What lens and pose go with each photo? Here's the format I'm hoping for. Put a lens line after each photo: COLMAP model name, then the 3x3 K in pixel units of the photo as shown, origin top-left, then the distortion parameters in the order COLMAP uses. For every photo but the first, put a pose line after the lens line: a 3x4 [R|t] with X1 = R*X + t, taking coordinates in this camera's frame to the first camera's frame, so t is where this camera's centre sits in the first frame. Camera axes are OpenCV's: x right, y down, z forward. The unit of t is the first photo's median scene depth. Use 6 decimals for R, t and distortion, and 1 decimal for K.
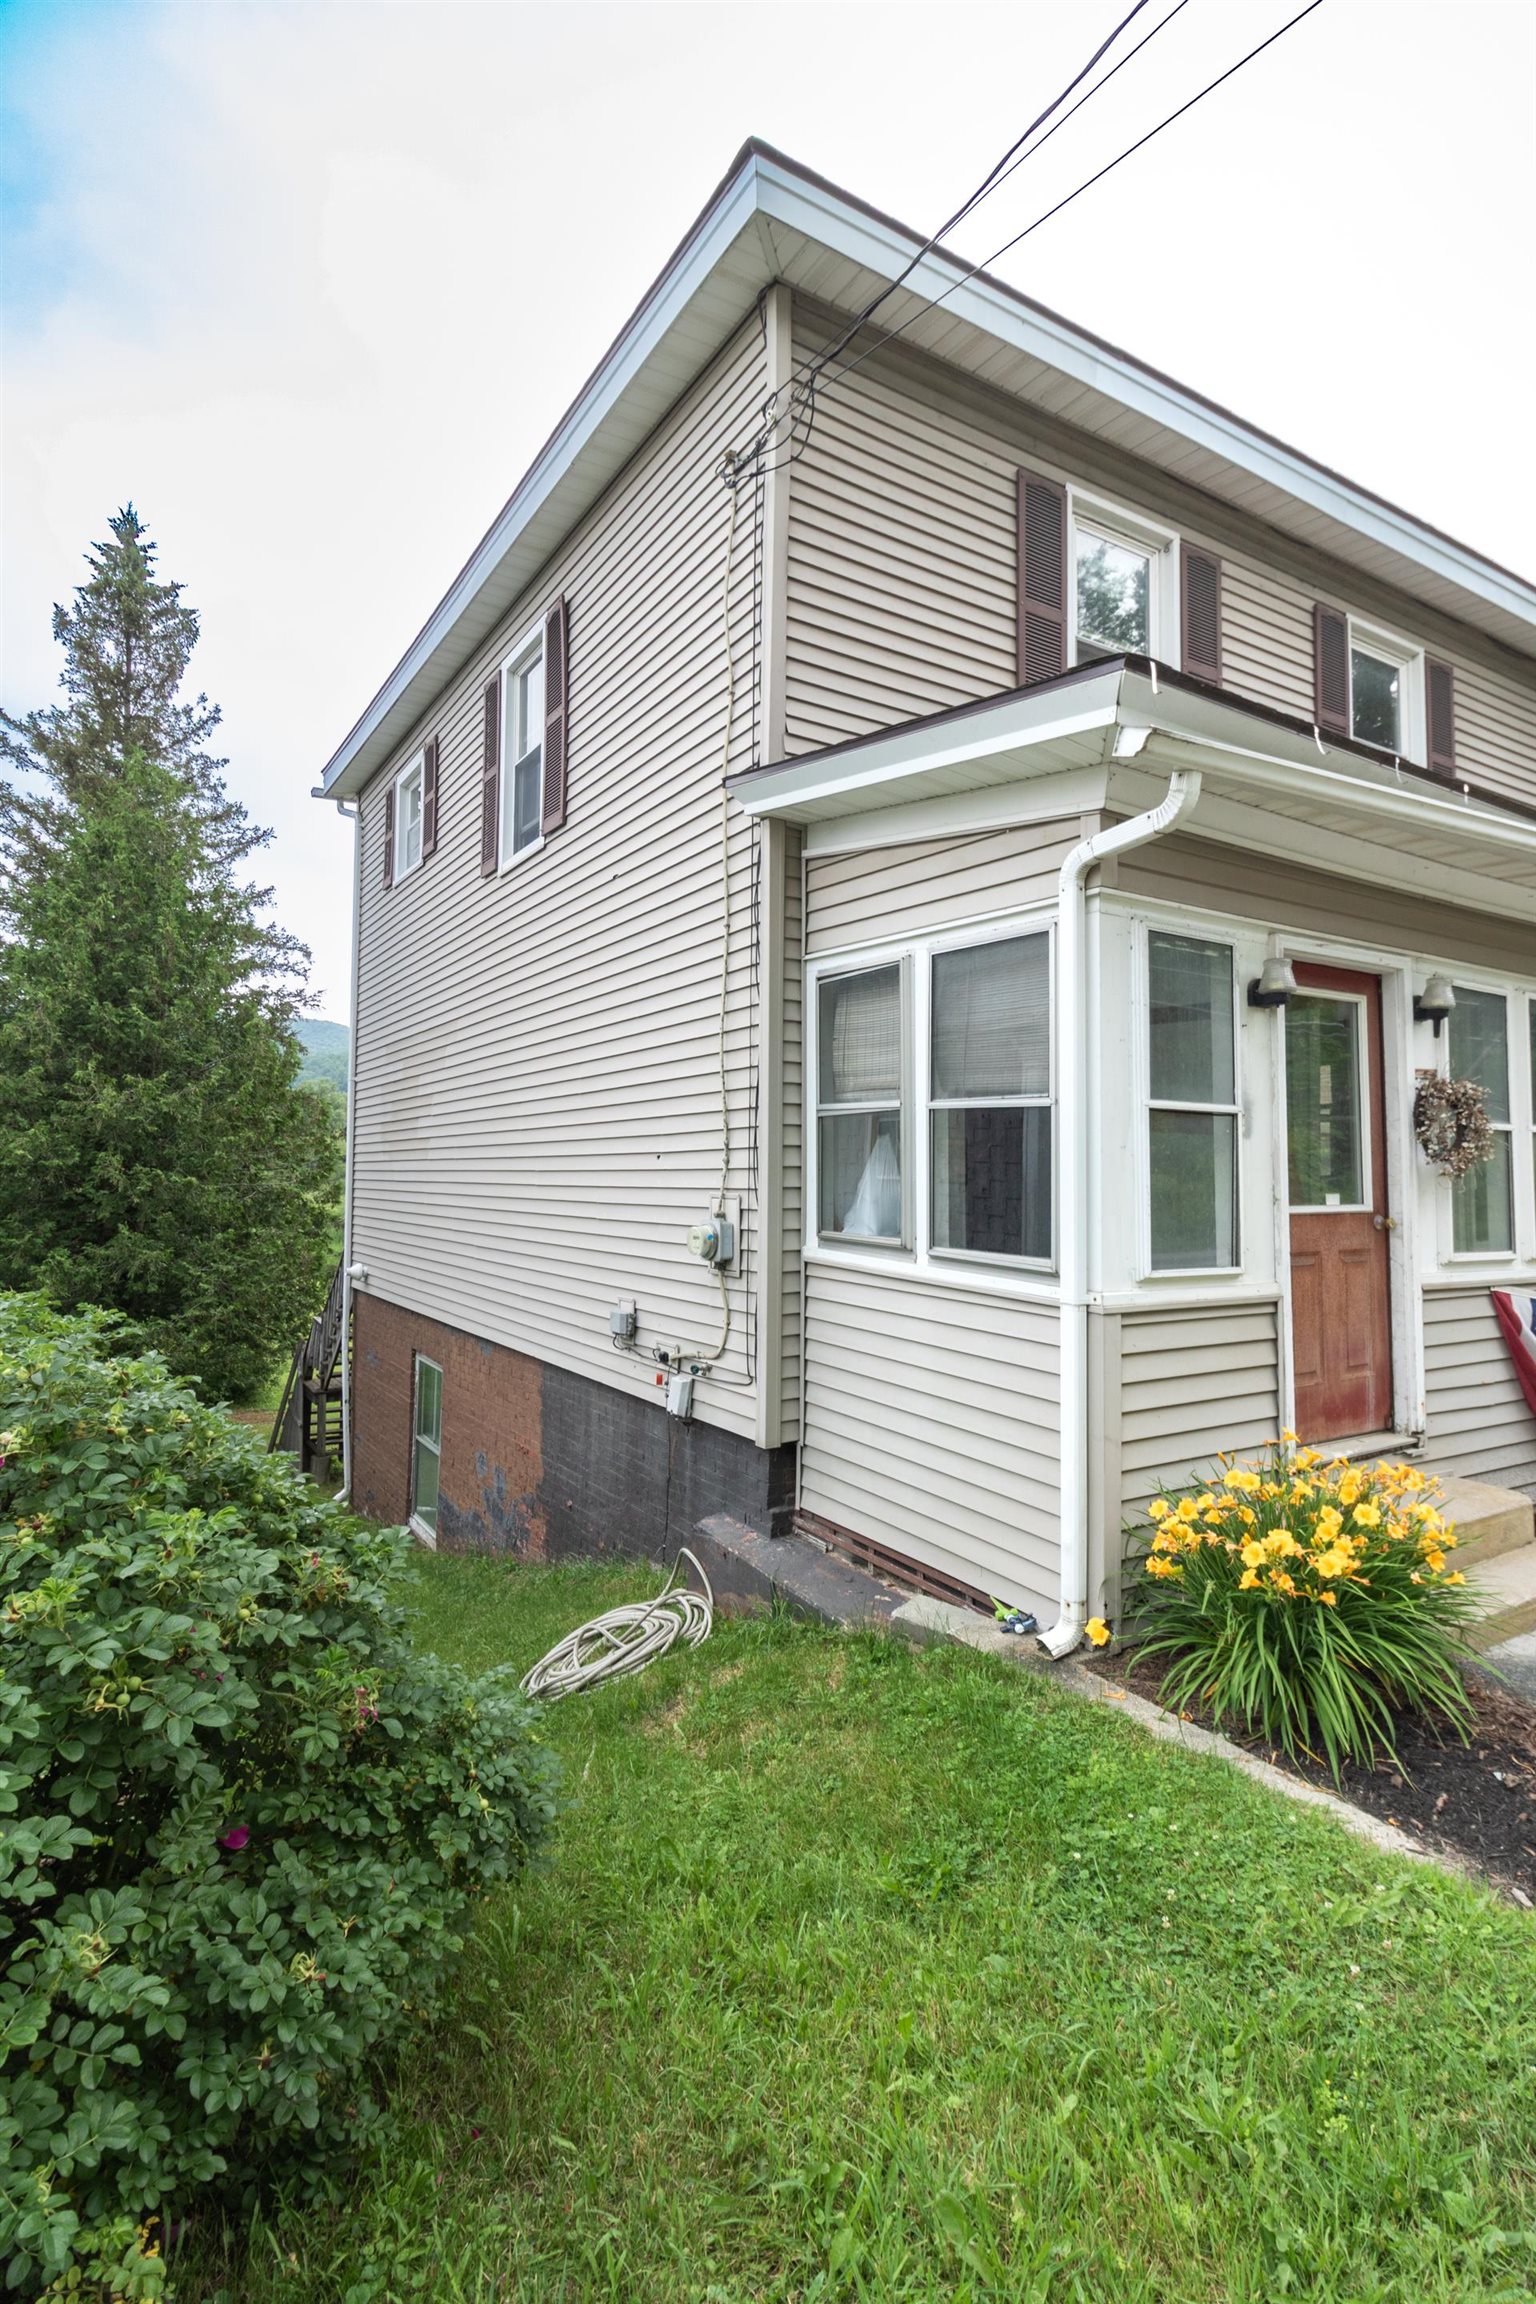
lens RADIAL K [[1077.8, 0, 810.8], [0, 1077.8, 1156.6], [0, 0, 1]] dist [-0.000721, 0.000075]
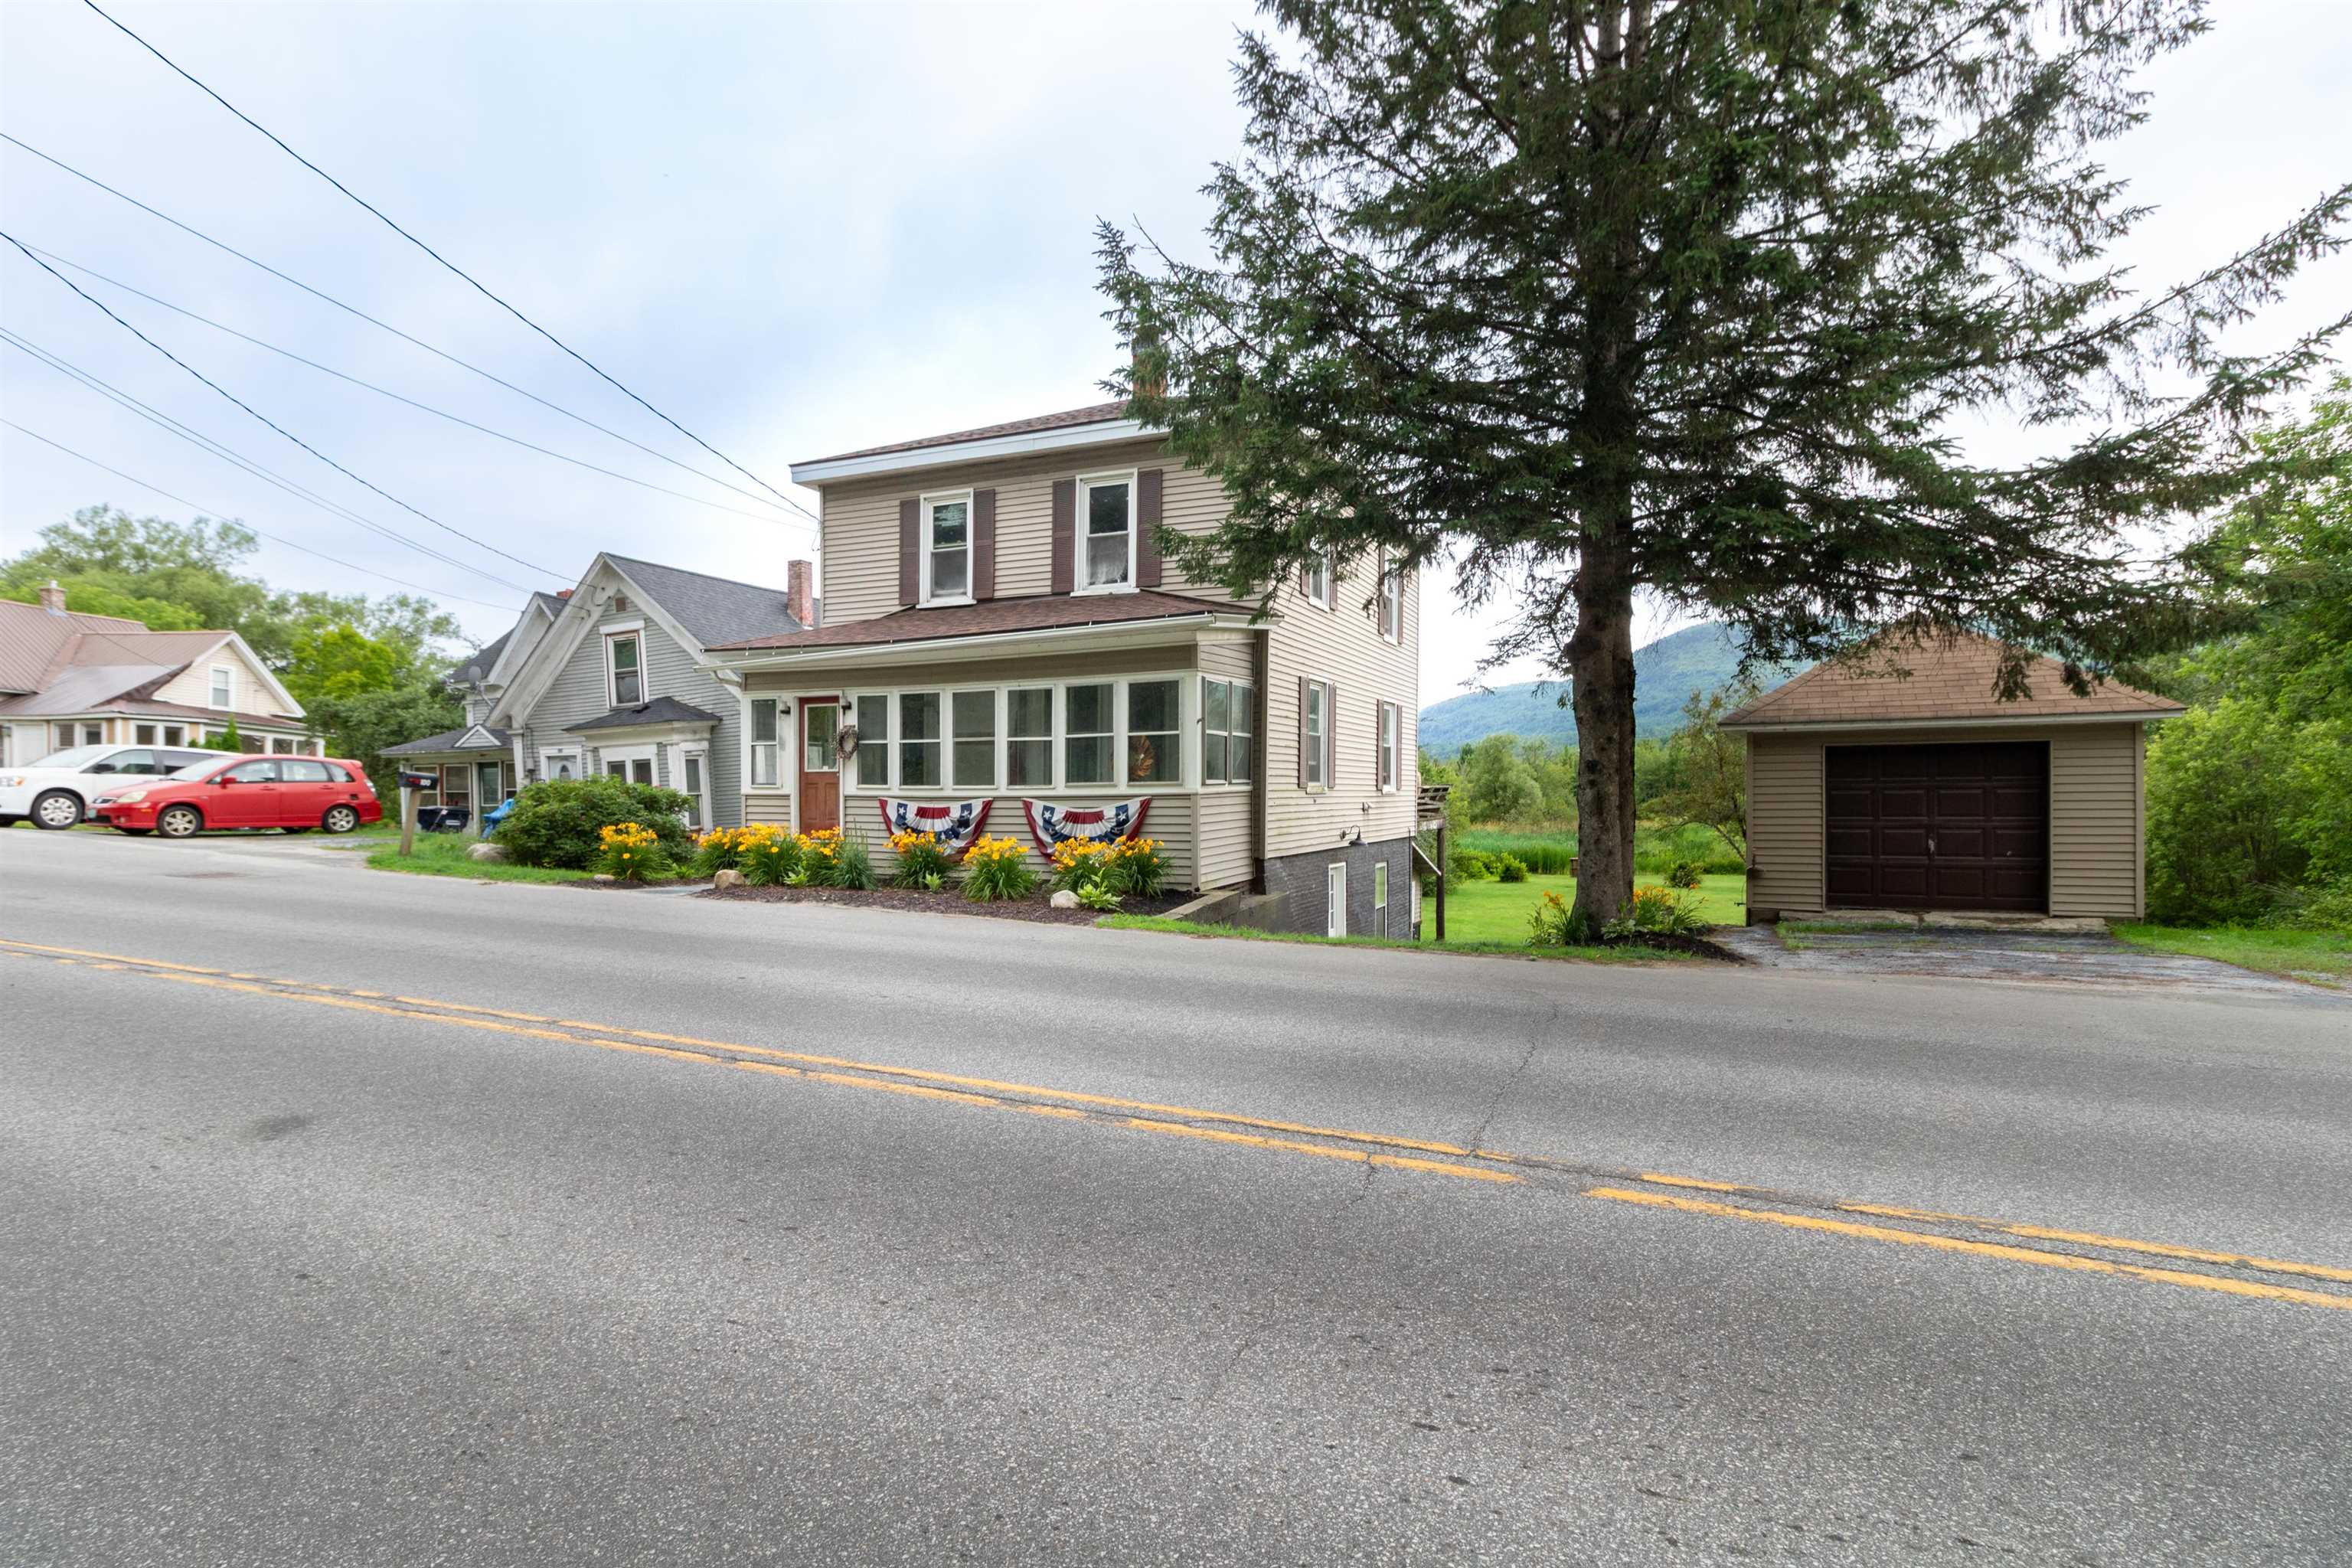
lens RADIAL K [[1136.3, 0, 1187.2], [0, 1136.3, 838.5], [0, 0, 1]] dist [0.000779, -0.000026]
pose [[0.504525, 0.026867, -0.862979, 1.186274], [0.018577, 0.998947, 0.041961, 0.038306], [0.863197, -0.037202, 0.503494, 0.059306]]
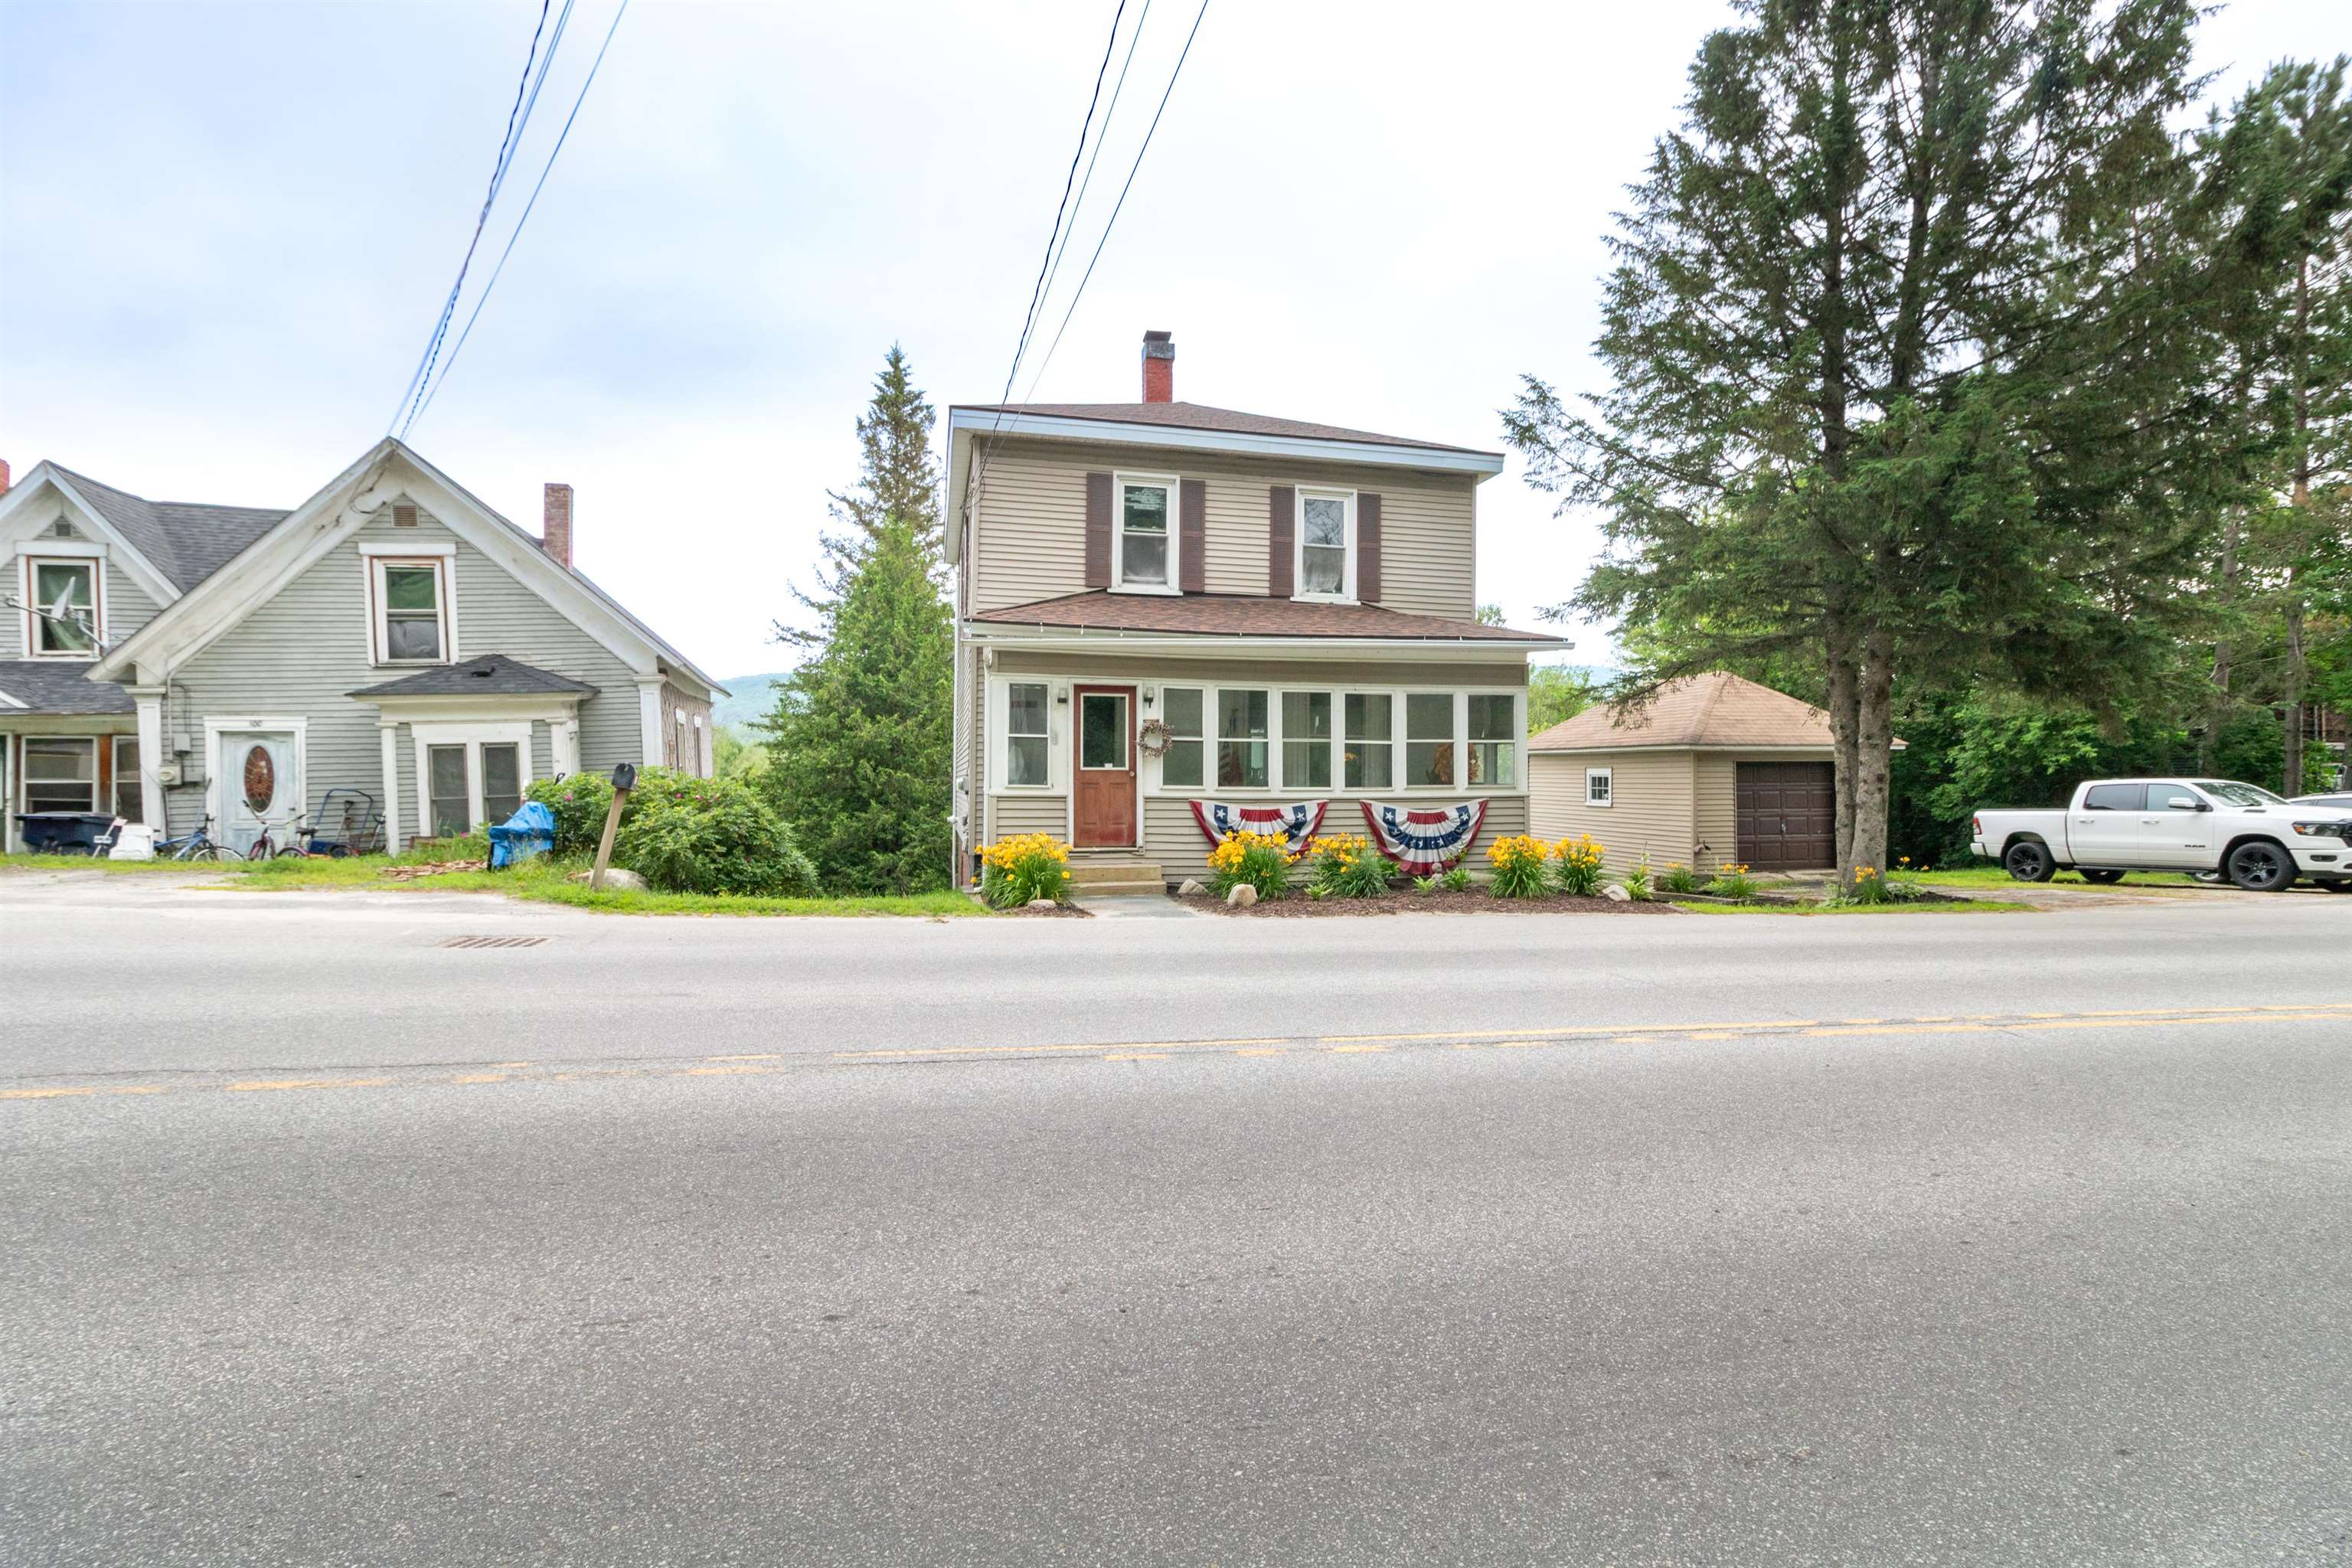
lens RADIAL K [[1100.2, 0, 1176.0], [0, 1100.2, 784.0], [0, 0, 1]] dist [-0.000721, 0.000075]
pose [[0.924206, -0.002178, -0.381887, 0.523745], [0.008596, 0.999849, 0.015100, 0.013426], [0.381796, -0.017239, 0.924086, -0.492653]]
